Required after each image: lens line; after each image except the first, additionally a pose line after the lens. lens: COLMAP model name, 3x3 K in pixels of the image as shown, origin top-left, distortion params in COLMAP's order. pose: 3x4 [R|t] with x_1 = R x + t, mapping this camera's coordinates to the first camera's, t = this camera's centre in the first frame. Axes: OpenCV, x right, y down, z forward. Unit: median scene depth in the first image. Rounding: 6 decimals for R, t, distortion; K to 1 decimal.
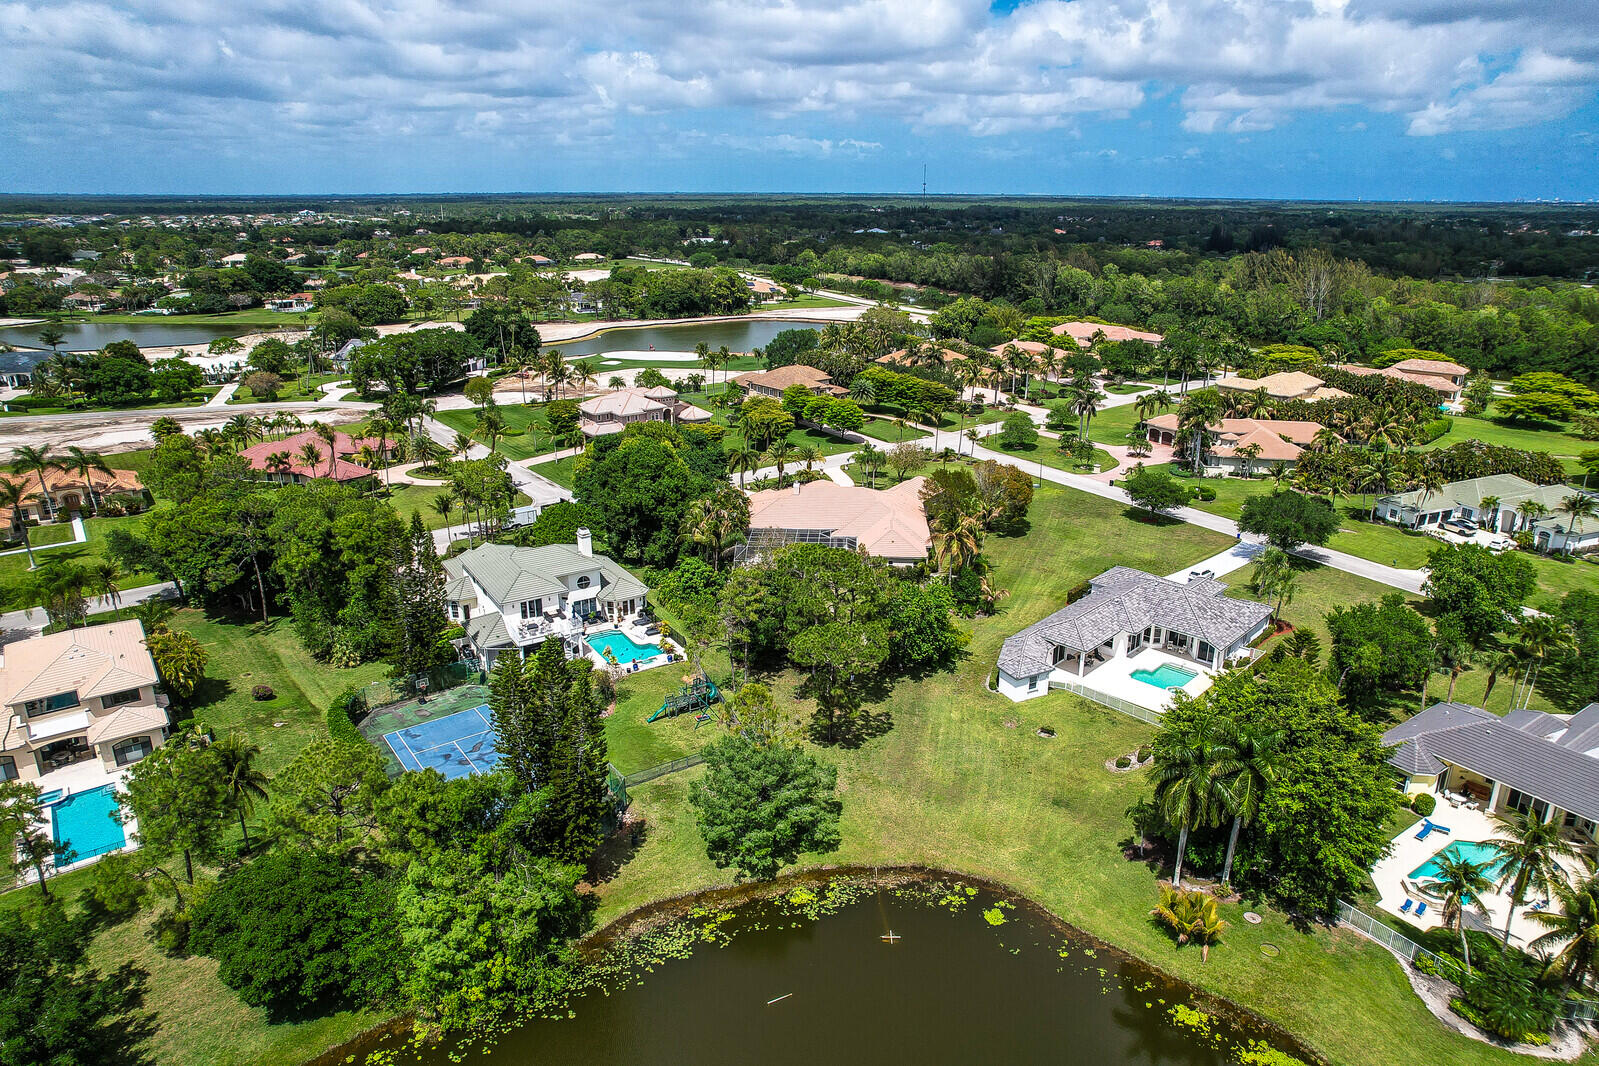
lens RADIAL K [[1017.9, 0, 814.2], [0, 1017.9, 535.5], [0, 0, 1]] dist [-0.078668, 0.070965]
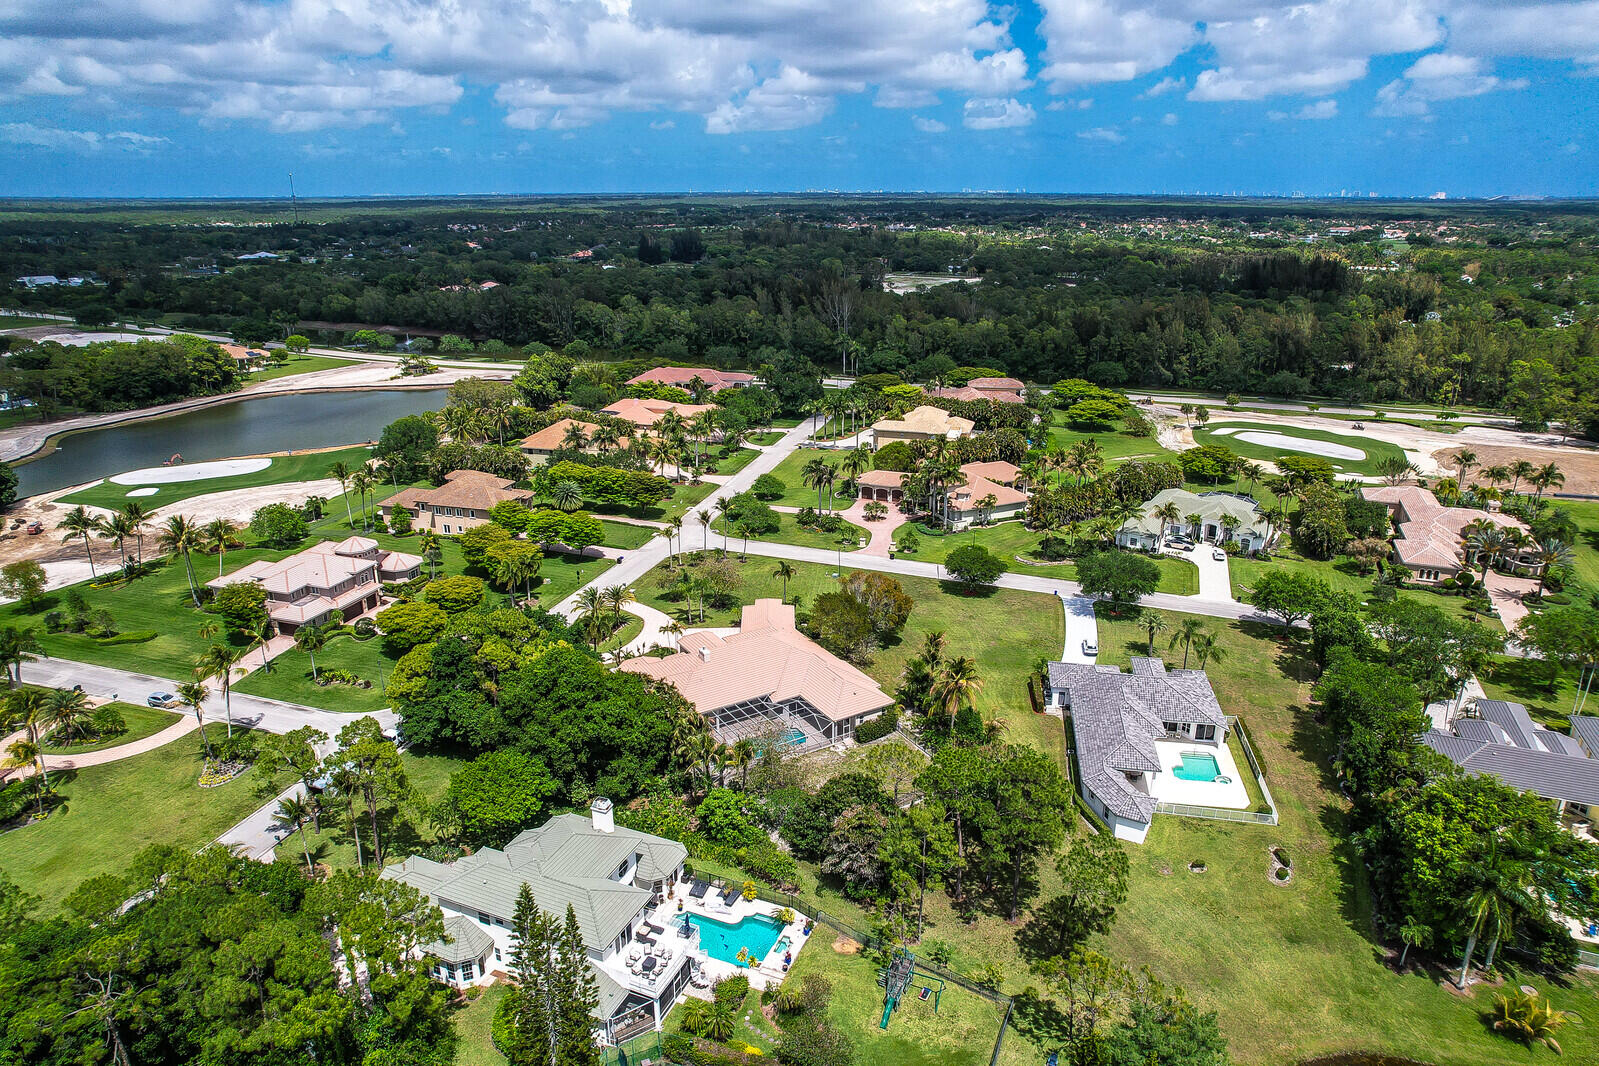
lens RADIAL K [[1017.9, 0, 814.2], [0, 1017.9, 535.5], [0, 0, 1]] dist [-0.078668, 0.070965]
pose [[0.826245, -0.187821, 0.531077, -0.270608], [0.186022, 0.980863, 0.057482, -0.126890], [-0.531710, 0.051298, 0.845372, 0.151804]]
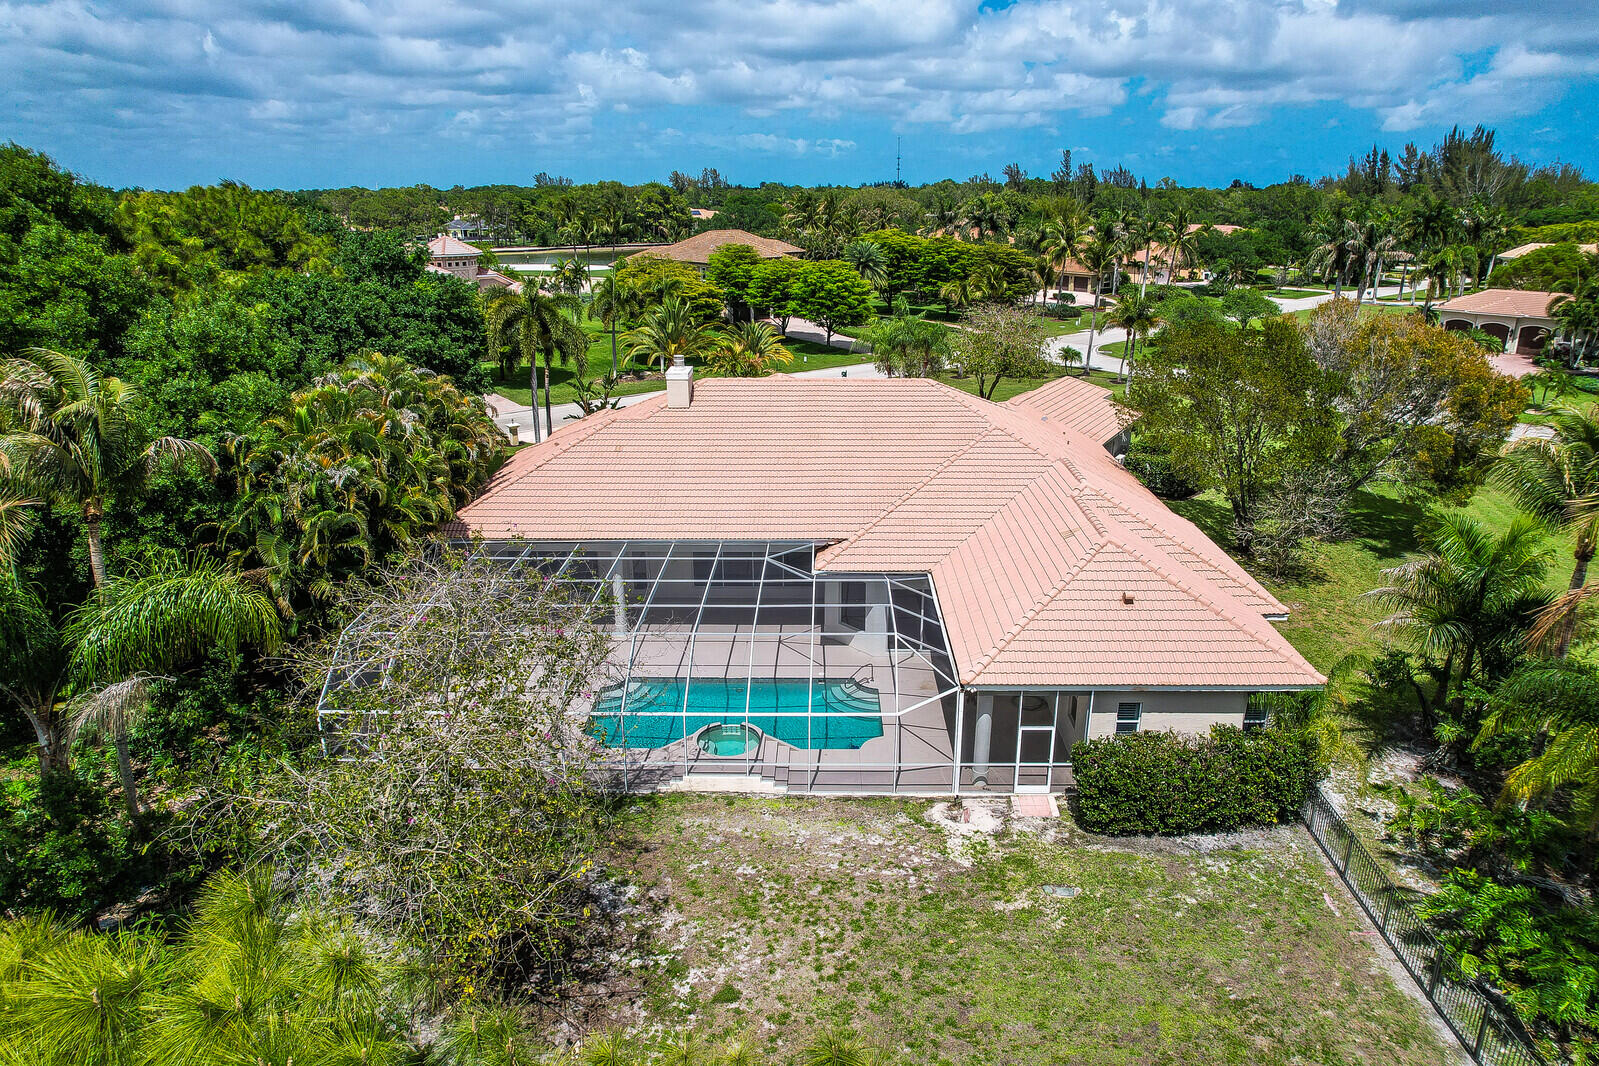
lens RADIAL K [[1017.9, 0, 814.2], [0, 1017.9, 535.5], [0, 0, 1]] dist [-0.078668, 0.070965]
pose [[0.999533, -0.014335, 0.026990, 0.006984], [0.014317, 0.999897, 0.000870, -0.005036], [-0.027000, -0.000483, 0.999635, 0.523146]]
